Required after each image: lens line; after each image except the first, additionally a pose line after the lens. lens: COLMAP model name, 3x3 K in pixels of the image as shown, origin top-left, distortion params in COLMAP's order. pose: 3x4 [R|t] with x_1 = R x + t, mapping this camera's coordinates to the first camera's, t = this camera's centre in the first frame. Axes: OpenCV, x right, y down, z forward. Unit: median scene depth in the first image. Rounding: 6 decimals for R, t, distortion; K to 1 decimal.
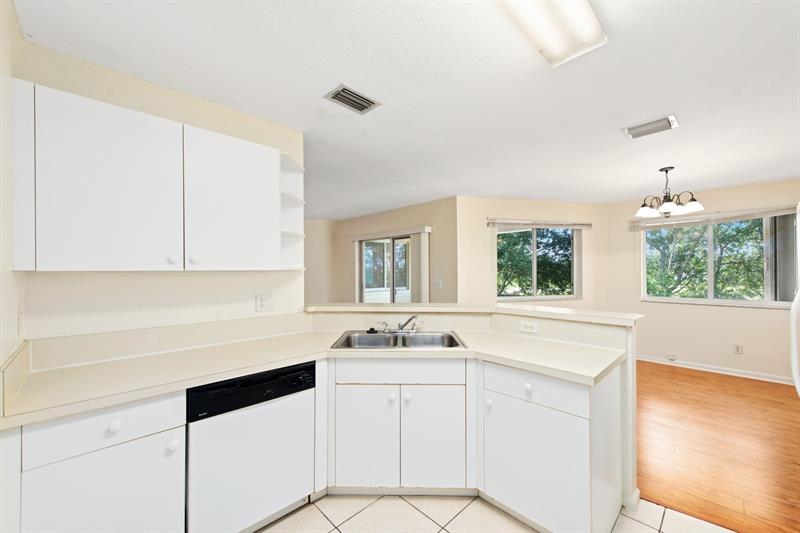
lens RADIAL K [[314.9, 0, 400.8], [0, 314.9, 262.6], [0, 0, 1]] dist [0.008038, -0.001732]
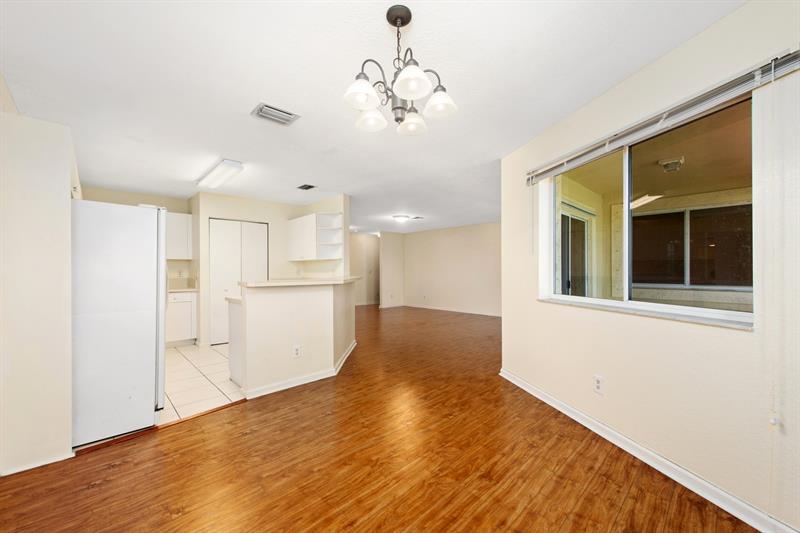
lens RADIAL K [[314.9, 0, 401.4], [0, 314.9, 269.1], [0, 0, 1]] dist [0.008038, -0.001732]
pose [[-0.002574, 0.001855, -0.999995, 1.121569], [0.029717, 0.999557, 0.001778, 0.061646], [0.999555, -0.029713, -0.002628, 0.868690]]
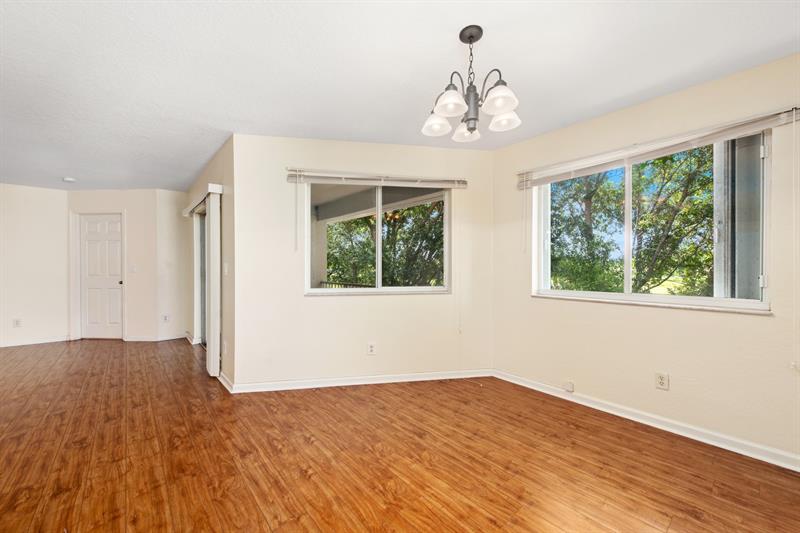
lens RADIAL K [[314.9, 0, 397.5], [0, 314.9, 266.8], [0, 0, 1]] dist [0.008038, -0.001732]
pose [[0.997821, 0.003866, -0.065860, 0.650450], [-0.002089, 0.999633, 0.027023, 0.054153], [0.065941, -0.026827, 0.997463, 0.422681]]
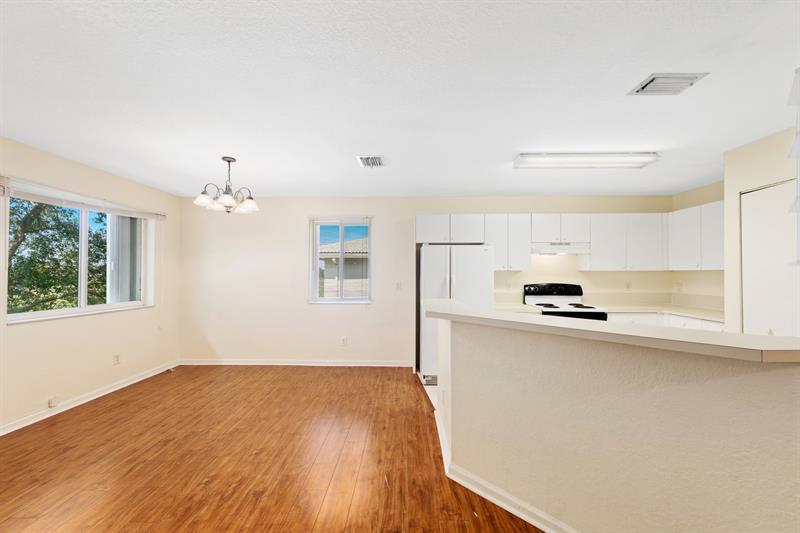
lens RADIAL K [[314.9, 0, 401.3], [0, 314.9, 273.0], [0, 0, 1]] dist [0.008038, -0.001732]
pose [[-0.702298, 0.000107, 0.711883, -0.135261], [-0.018834, 0.999647, -0.018731, 0.033820], [-0.711634, -0.026563, -0.702048, 1.107882]]
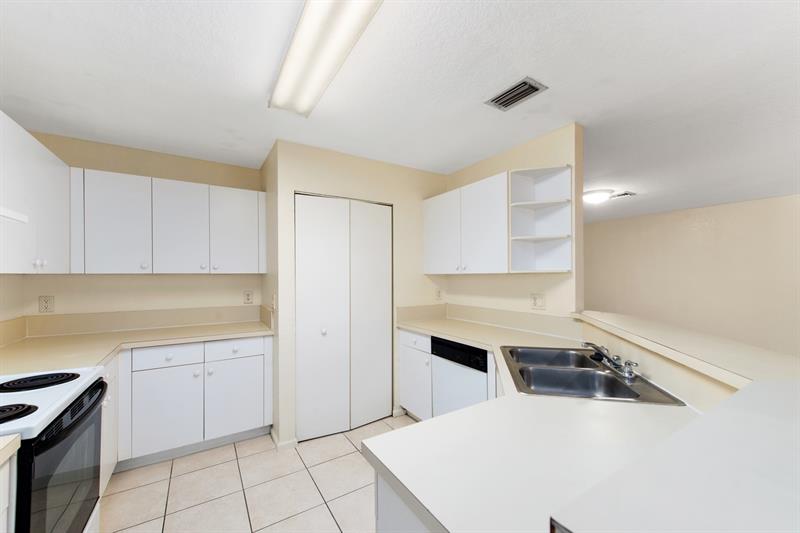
lens RADIAL K [[314.9, 0, 401.6], [0, 314.9, 273.5], [0, 0, 1]] dist [0.008038, -0.001732]
pose [[-0.201582, -0.000710, -0.979471, 0.430526], [0.032945, 0.999429, -0.007505, 0.011418], [0.978917, -0.033781, -0.201444, 0.430970]]
